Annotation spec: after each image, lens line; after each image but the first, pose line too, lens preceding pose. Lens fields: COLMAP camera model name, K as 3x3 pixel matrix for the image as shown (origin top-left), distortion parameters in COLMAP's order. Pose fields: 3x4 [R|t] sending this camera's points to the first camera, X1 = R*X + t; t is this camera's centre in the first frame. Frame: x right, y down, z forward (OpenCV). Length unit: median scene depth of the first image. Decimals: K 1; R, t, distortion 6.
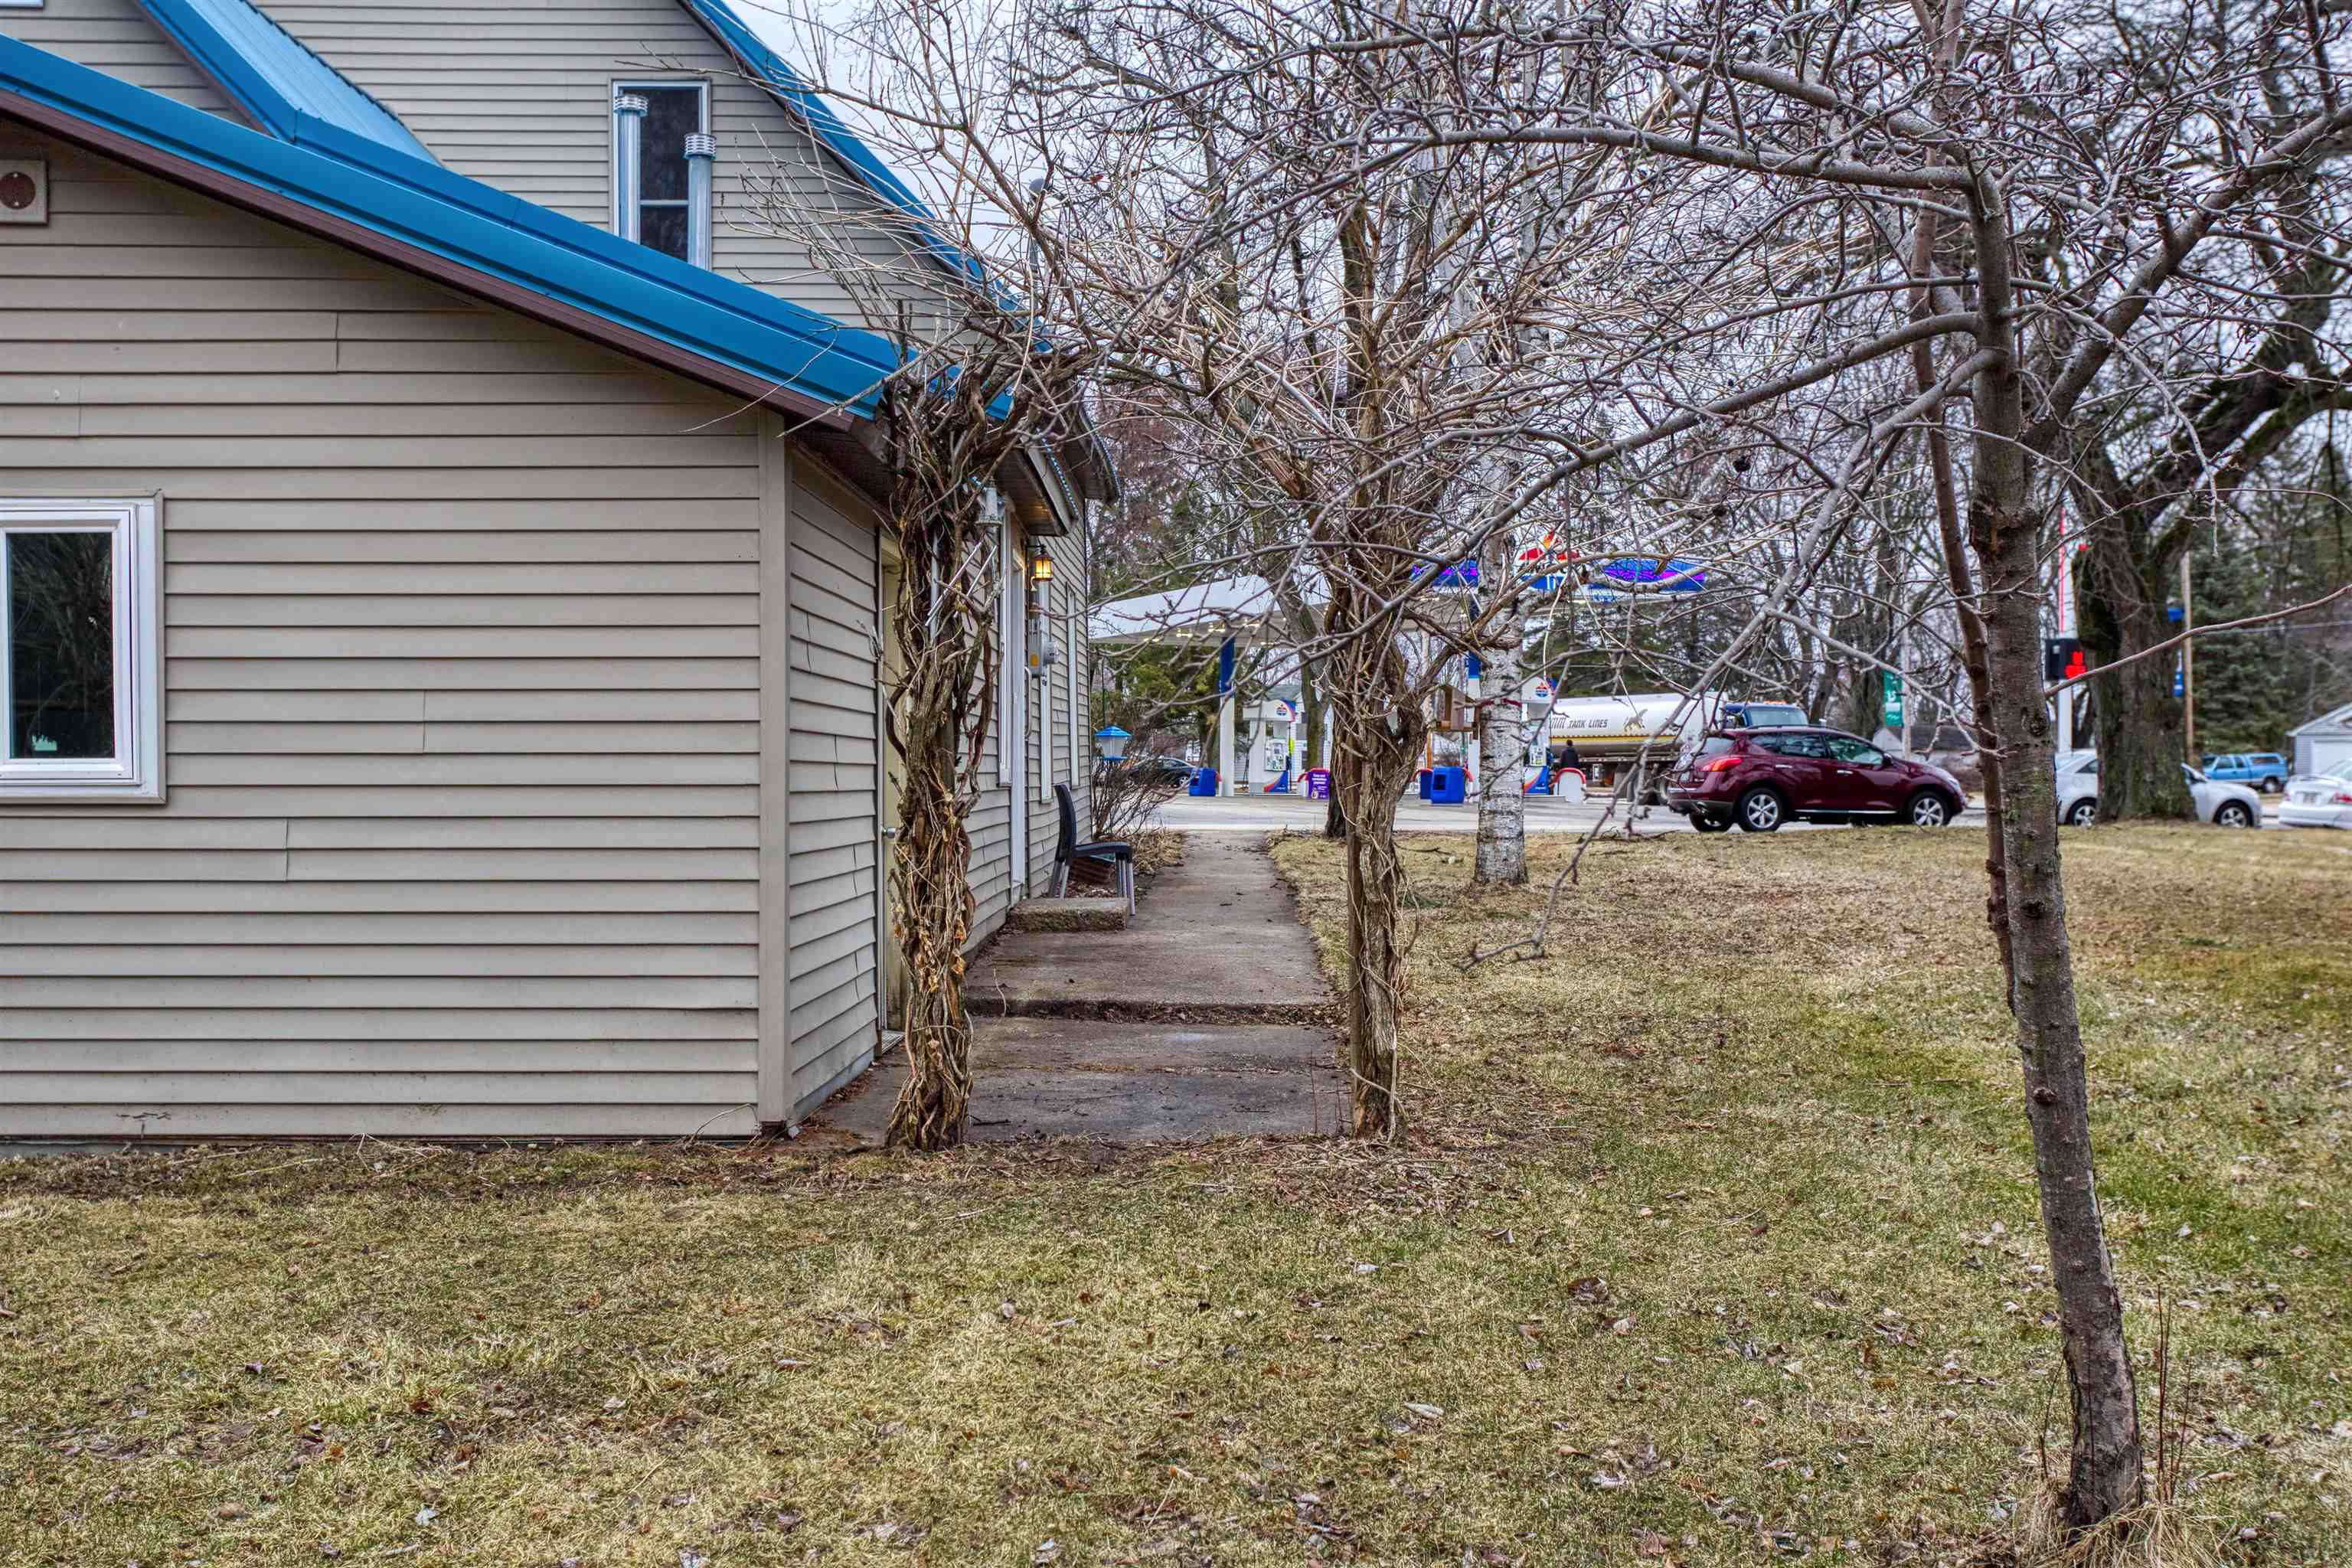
lens RADIAL K [[2601.6, 0, 1179.8], [0, 2601.6, 797.5], [0, 0, 1]] dist [0.074356, -0.038337]
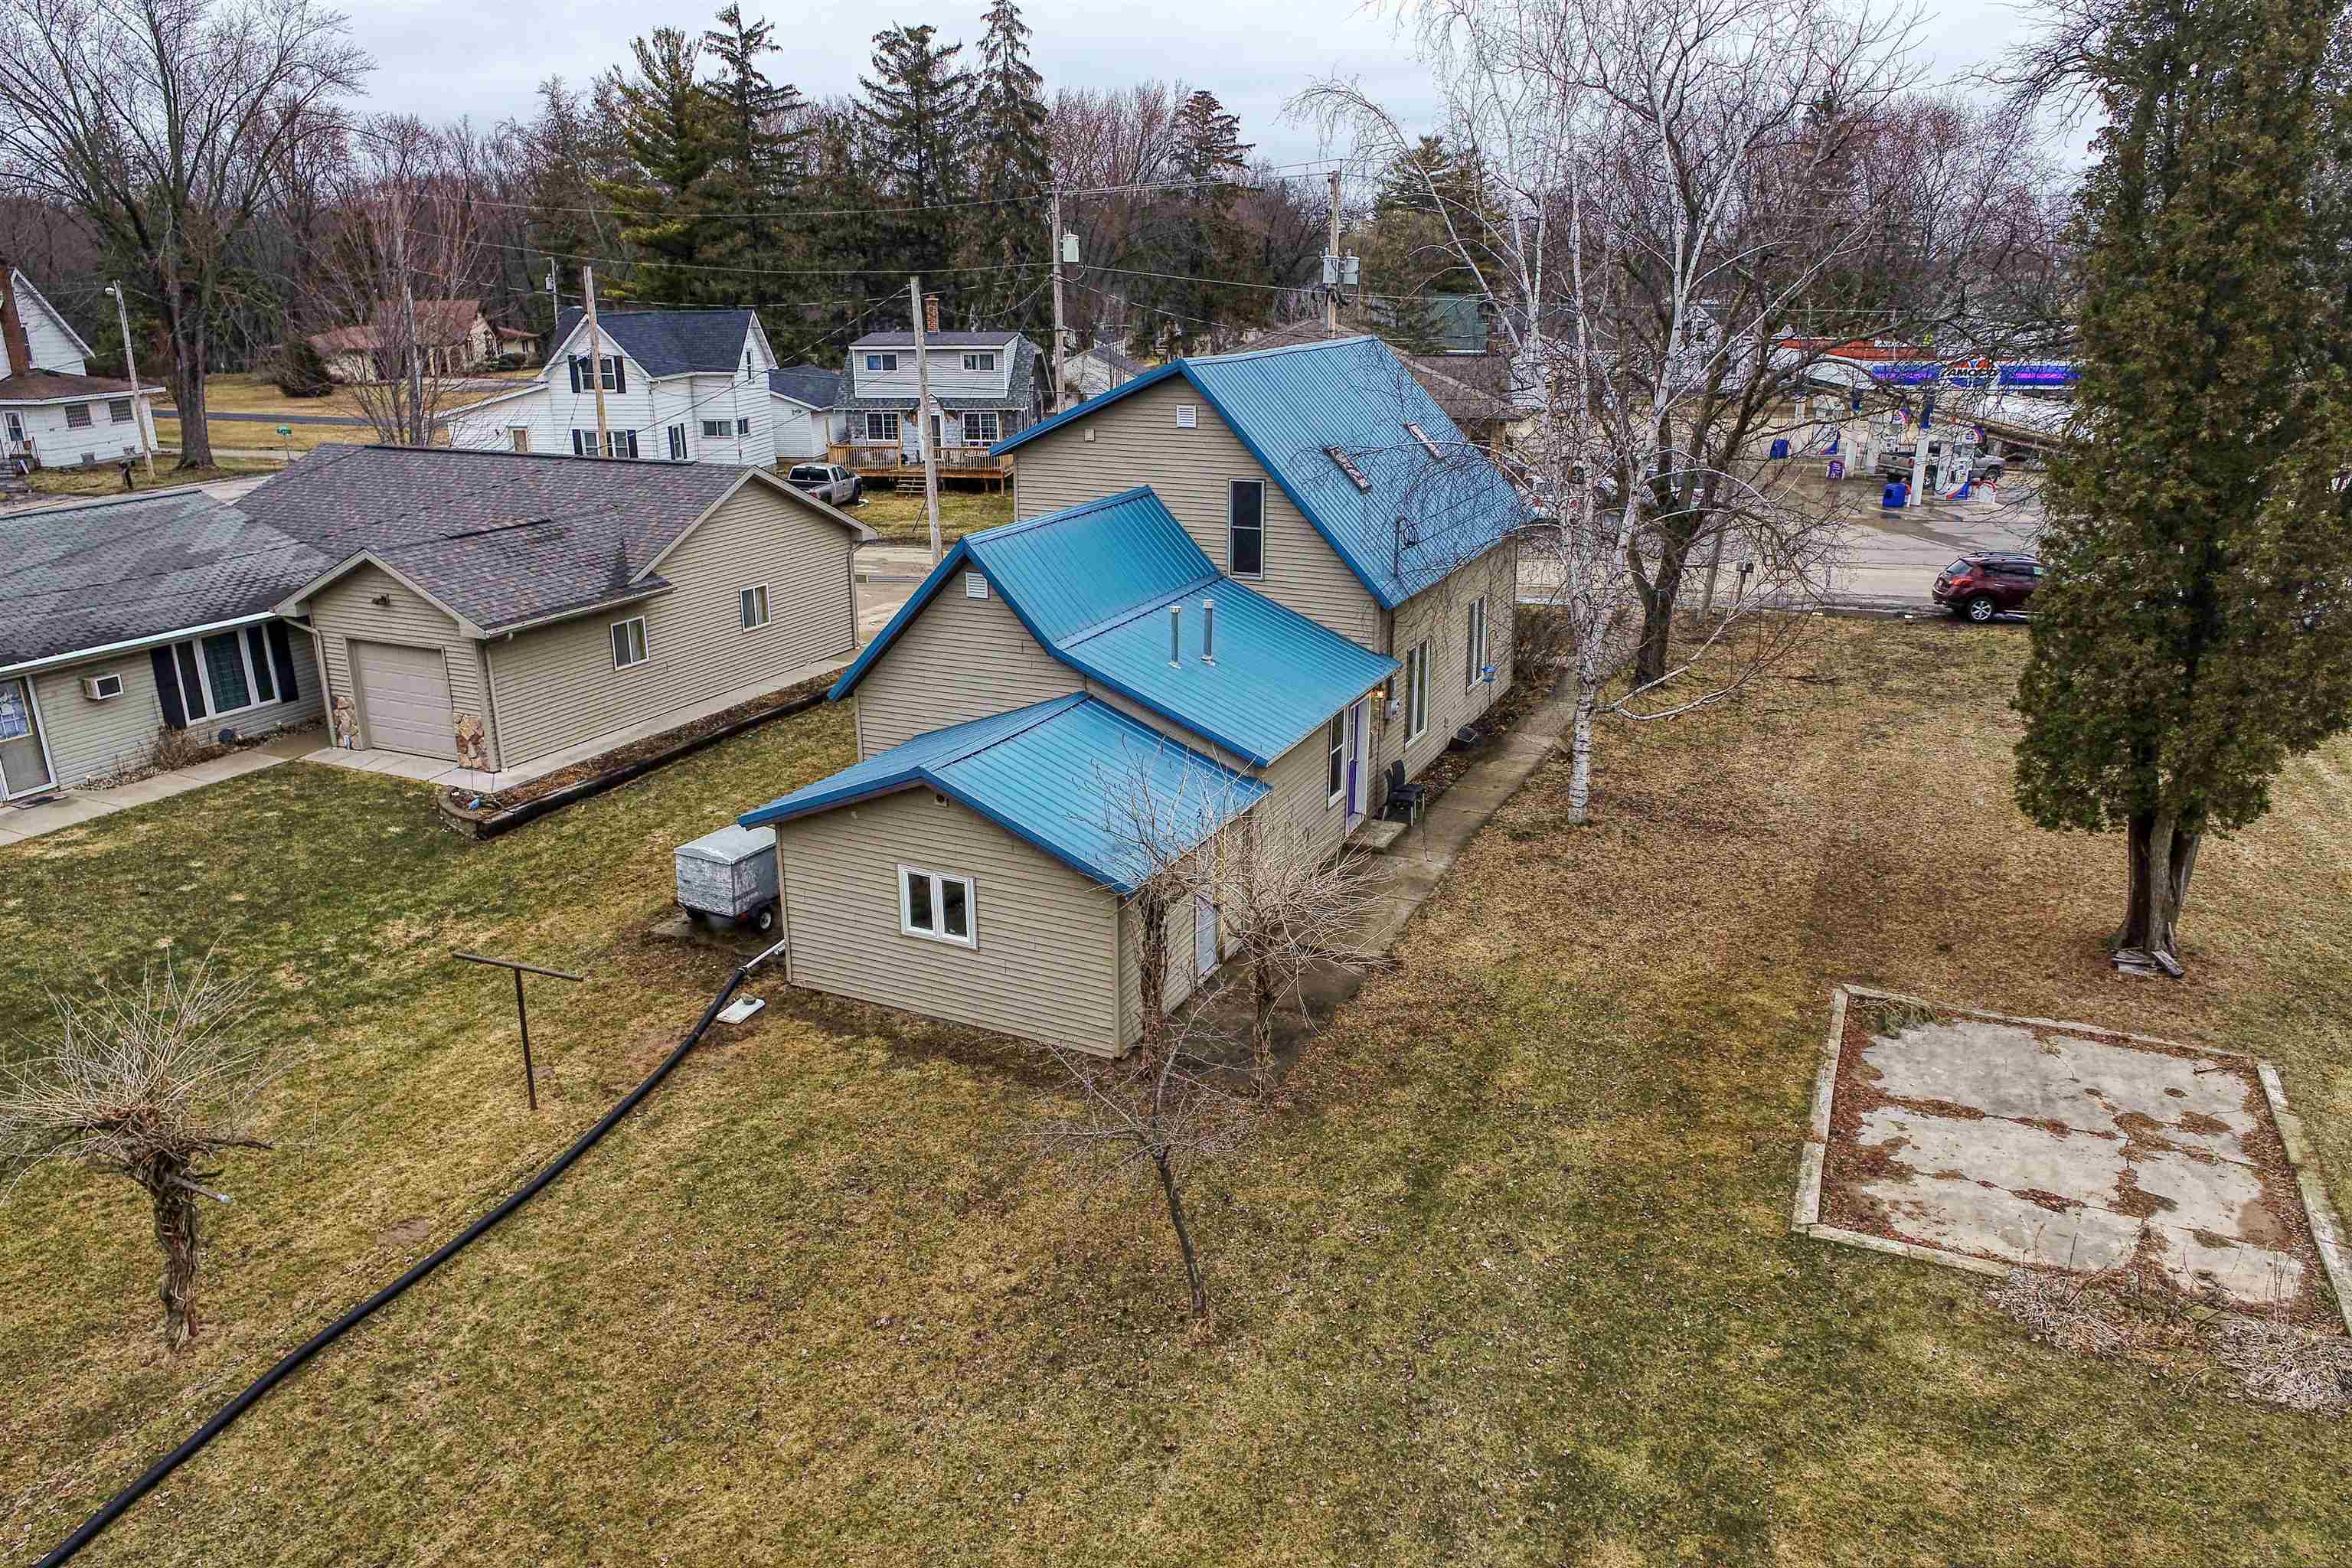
lens RADIAL K [[1578.5, 0, 1176.0], [0, 1578.5, 784.0], [0, 0, 1]] dist [-0.003170, -0.003316]
pose [[0.909473, 0.126024, -0.396203, 0.776776], [-0.001669, 0.954053, 0.299633, -0.936331], [0.415760, -0.271847, 0.867896, -0.841095]]
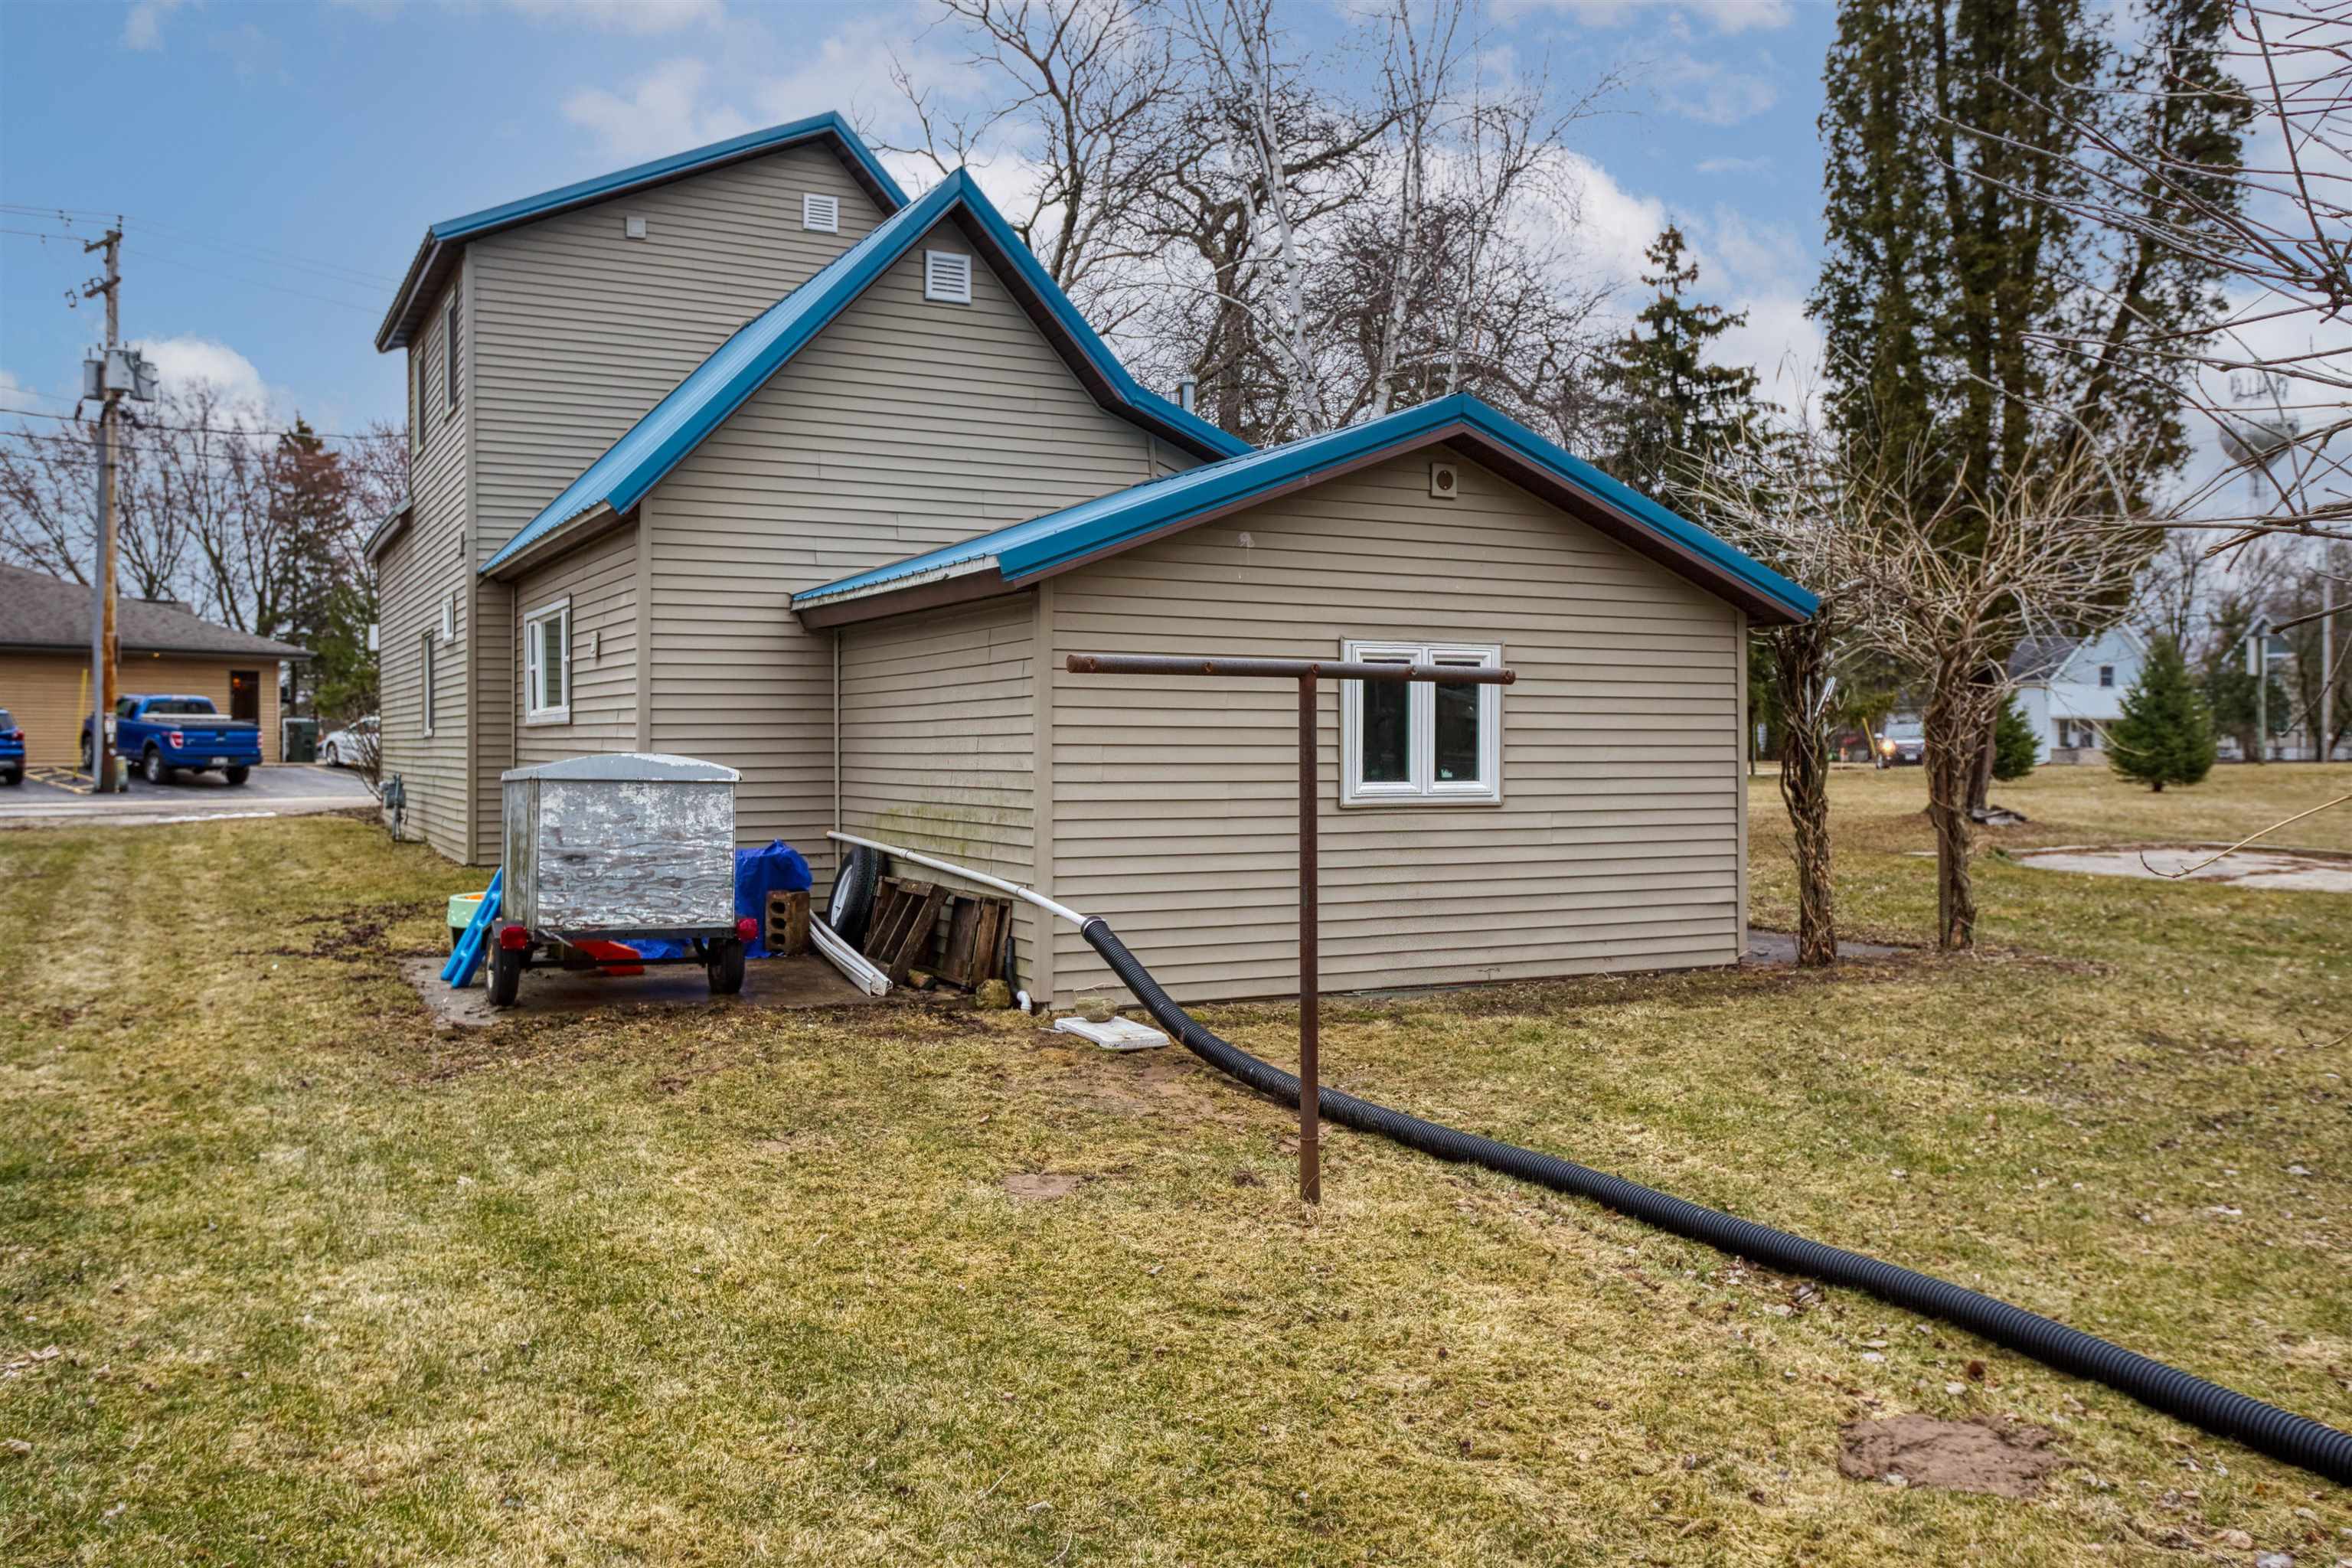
lens RADIAL K [[1892.8, 0, 1173.2], [0, 1892.8, 741.8], [0, 0, 1]] dist [-0.030417, 0.001055]
pose [[0.878885, 0.002299, 0.477029, -1.251289], [0.002896, 0.999944, -0.010155, -0.030259], [-0.477025, 0.010306, 0.878829, -0.089115]]
